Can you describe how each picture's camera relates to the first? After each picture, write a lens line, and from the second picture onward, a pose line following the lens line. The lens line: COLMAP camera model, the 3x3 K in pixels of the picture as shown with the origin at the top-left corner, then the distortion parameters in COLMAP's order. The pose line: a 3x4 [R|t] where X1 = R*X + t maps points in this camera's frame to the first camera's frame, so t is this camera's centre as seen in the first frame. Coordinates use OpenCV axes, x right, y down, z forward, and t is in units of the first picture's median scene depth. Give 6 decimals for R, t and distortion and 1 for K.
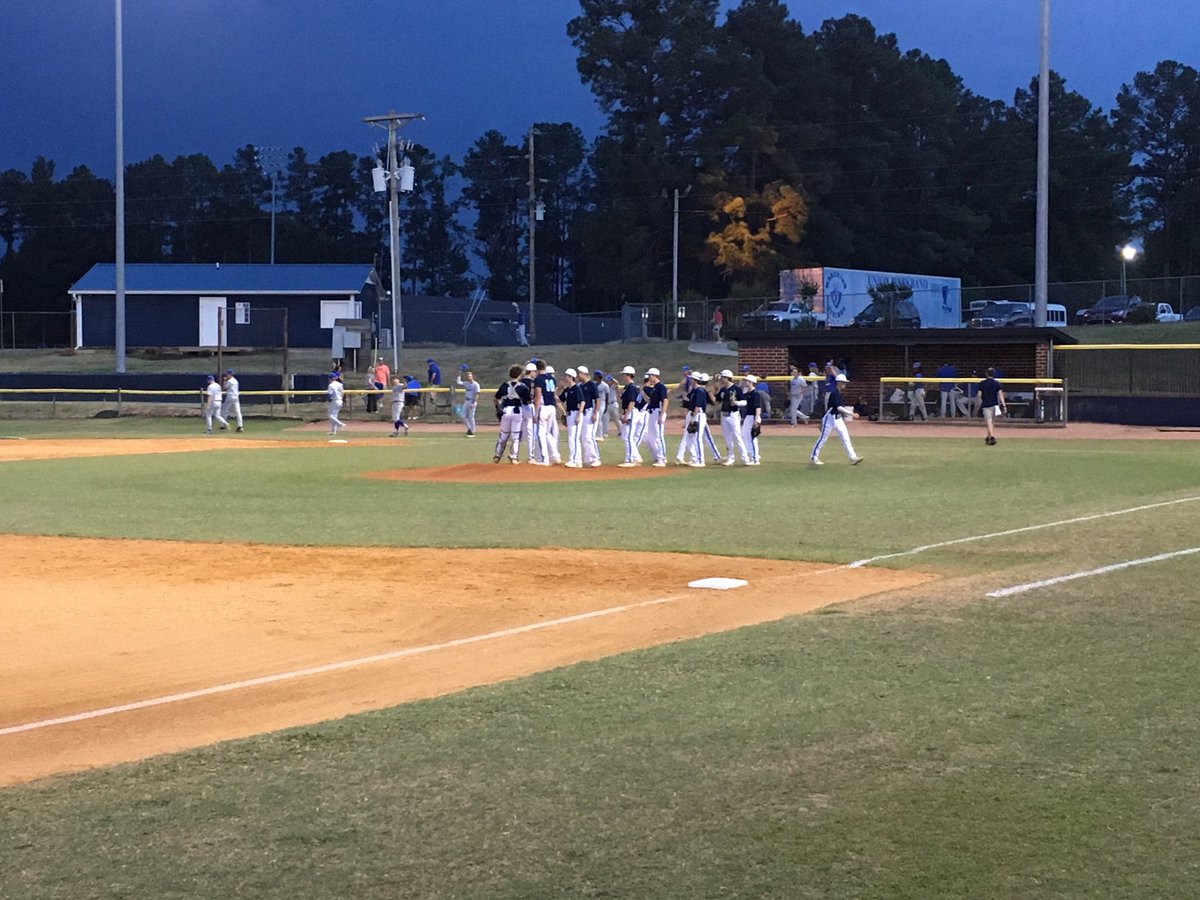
lens RADIAL K [[2088.8, 0, 601.3], [0, 2088.8, 455.6], [0, 0, 1]] dist [0.031567, 0.000000]
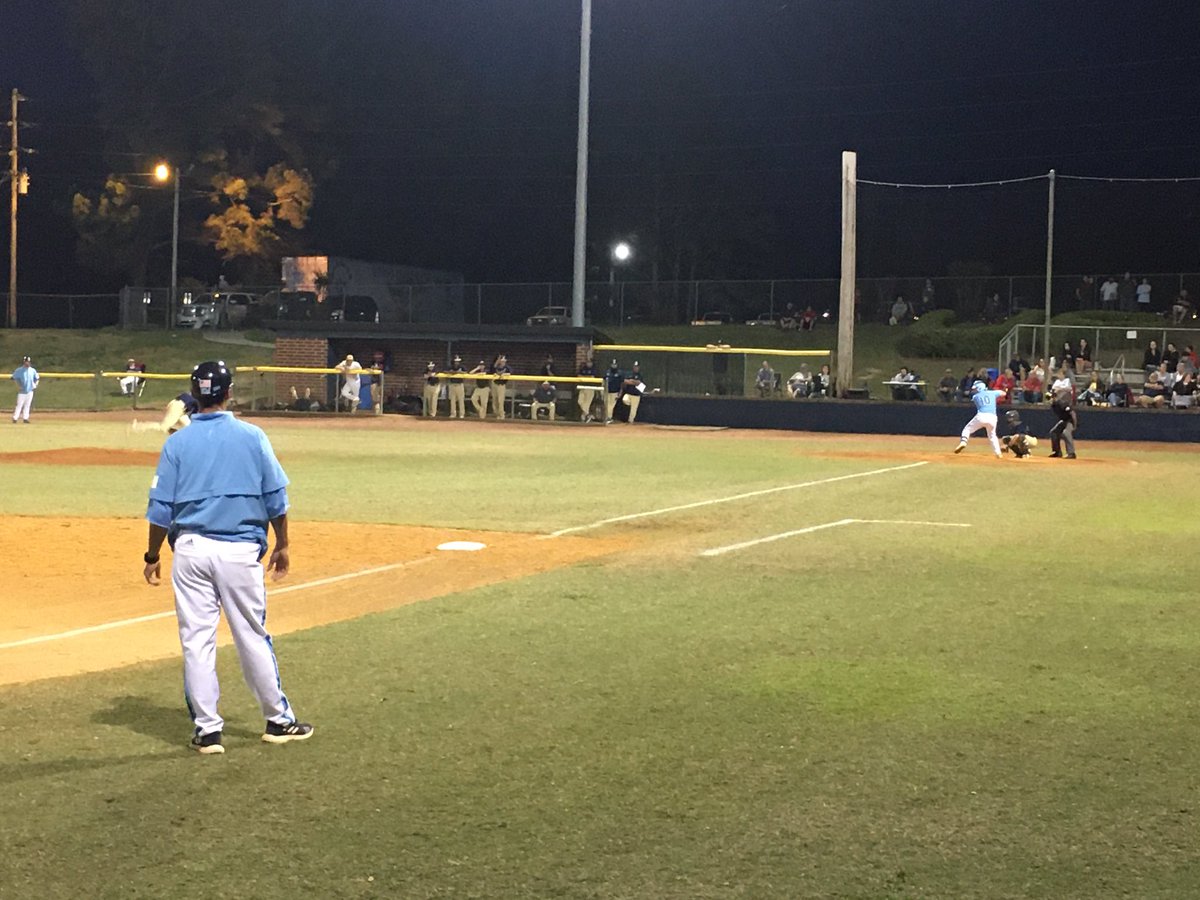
lens RADIAL K [[2386.9, 0, 594.4], [0, 2386.9, 443.2], [0, 0, 1]] dist [0.030383, 0.000000]
pose [[0.963963, 0.017181, 0.265482, -0.078084], [-0.015173, 0.999839, -0.009613, 0.005233], [-0.265605, 0.005239, 0.964068, -0.103777]]
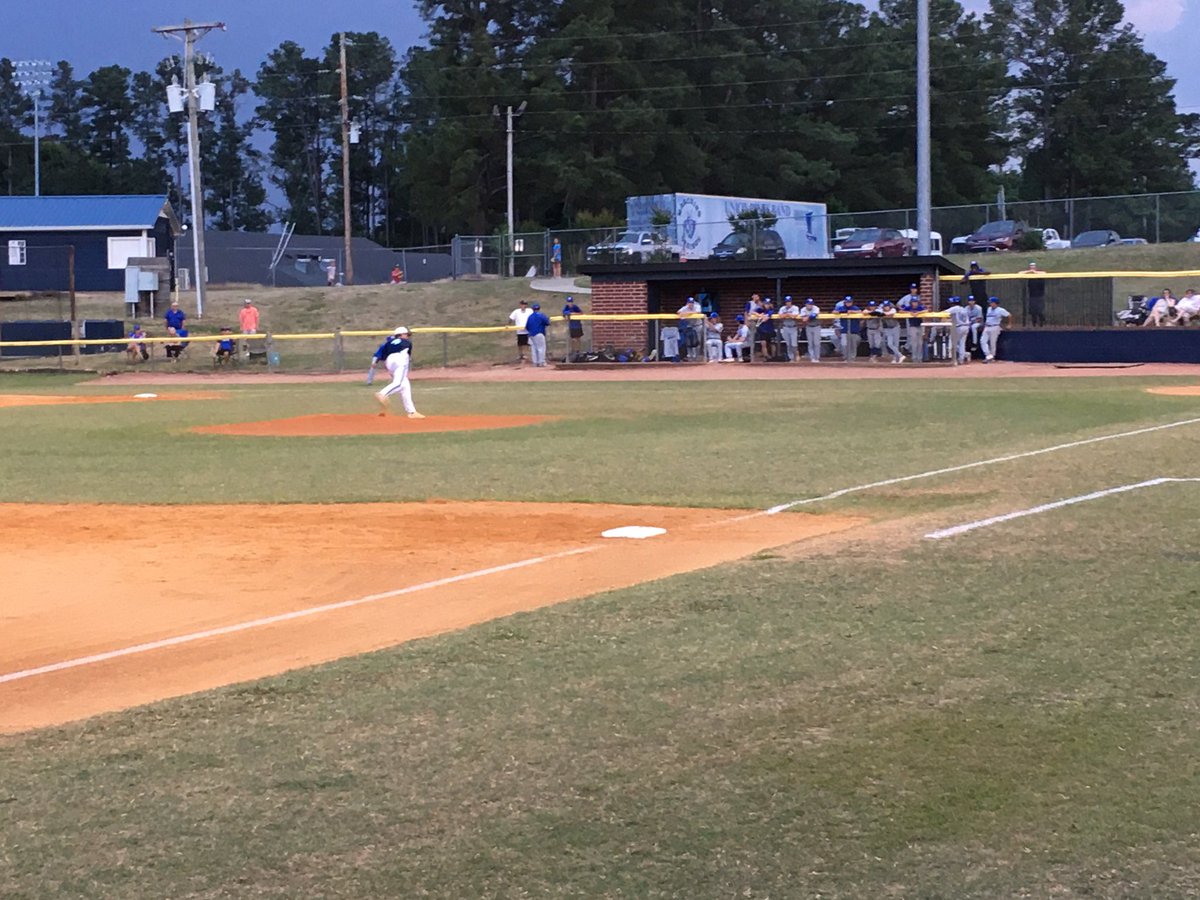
lens RADIAL K [[2386.9, 0, 602.1], [0, 2386.9, 412.8], [0, 0, 1]] dist [0.030383, 0.000000]
pose [[0.996427, -0.018933, 0.082311, -0.014069], [0.018879, 0.999821, 0.001433, 0.002123], [-0.082323, 0.000126, 0.996606, -0.015828]]
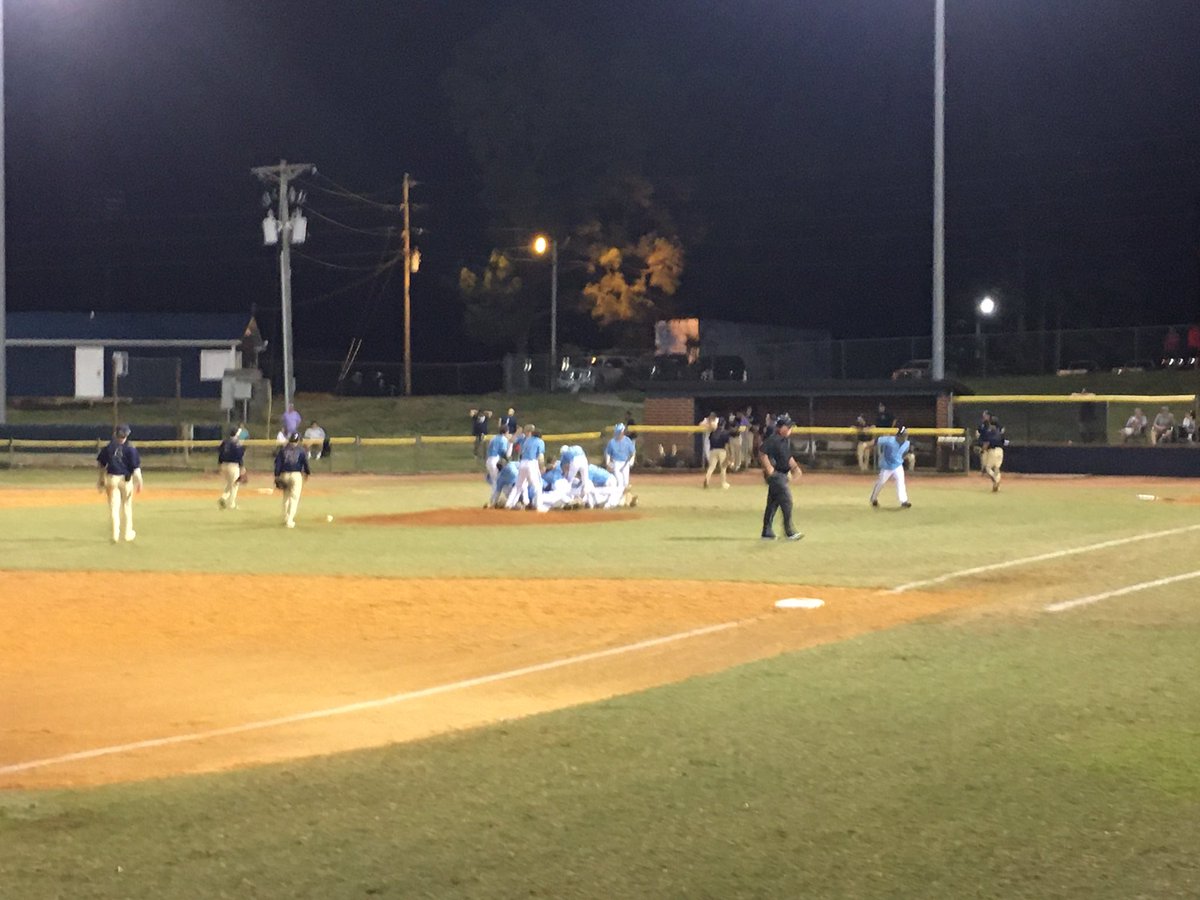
lens RADIAL K [[2245.6, 0, 555.3], [0, 2245.6, 433.5], [0, 0, 1]] dist [0.028743, 0.000000]
pose [[0.996542, -0.000293, 0.083092, -0.062558], [0.003253, 0.999365, -0.035494, 0.003618], [-0.083029, 0.035642, 0.995910, -0.079102]]
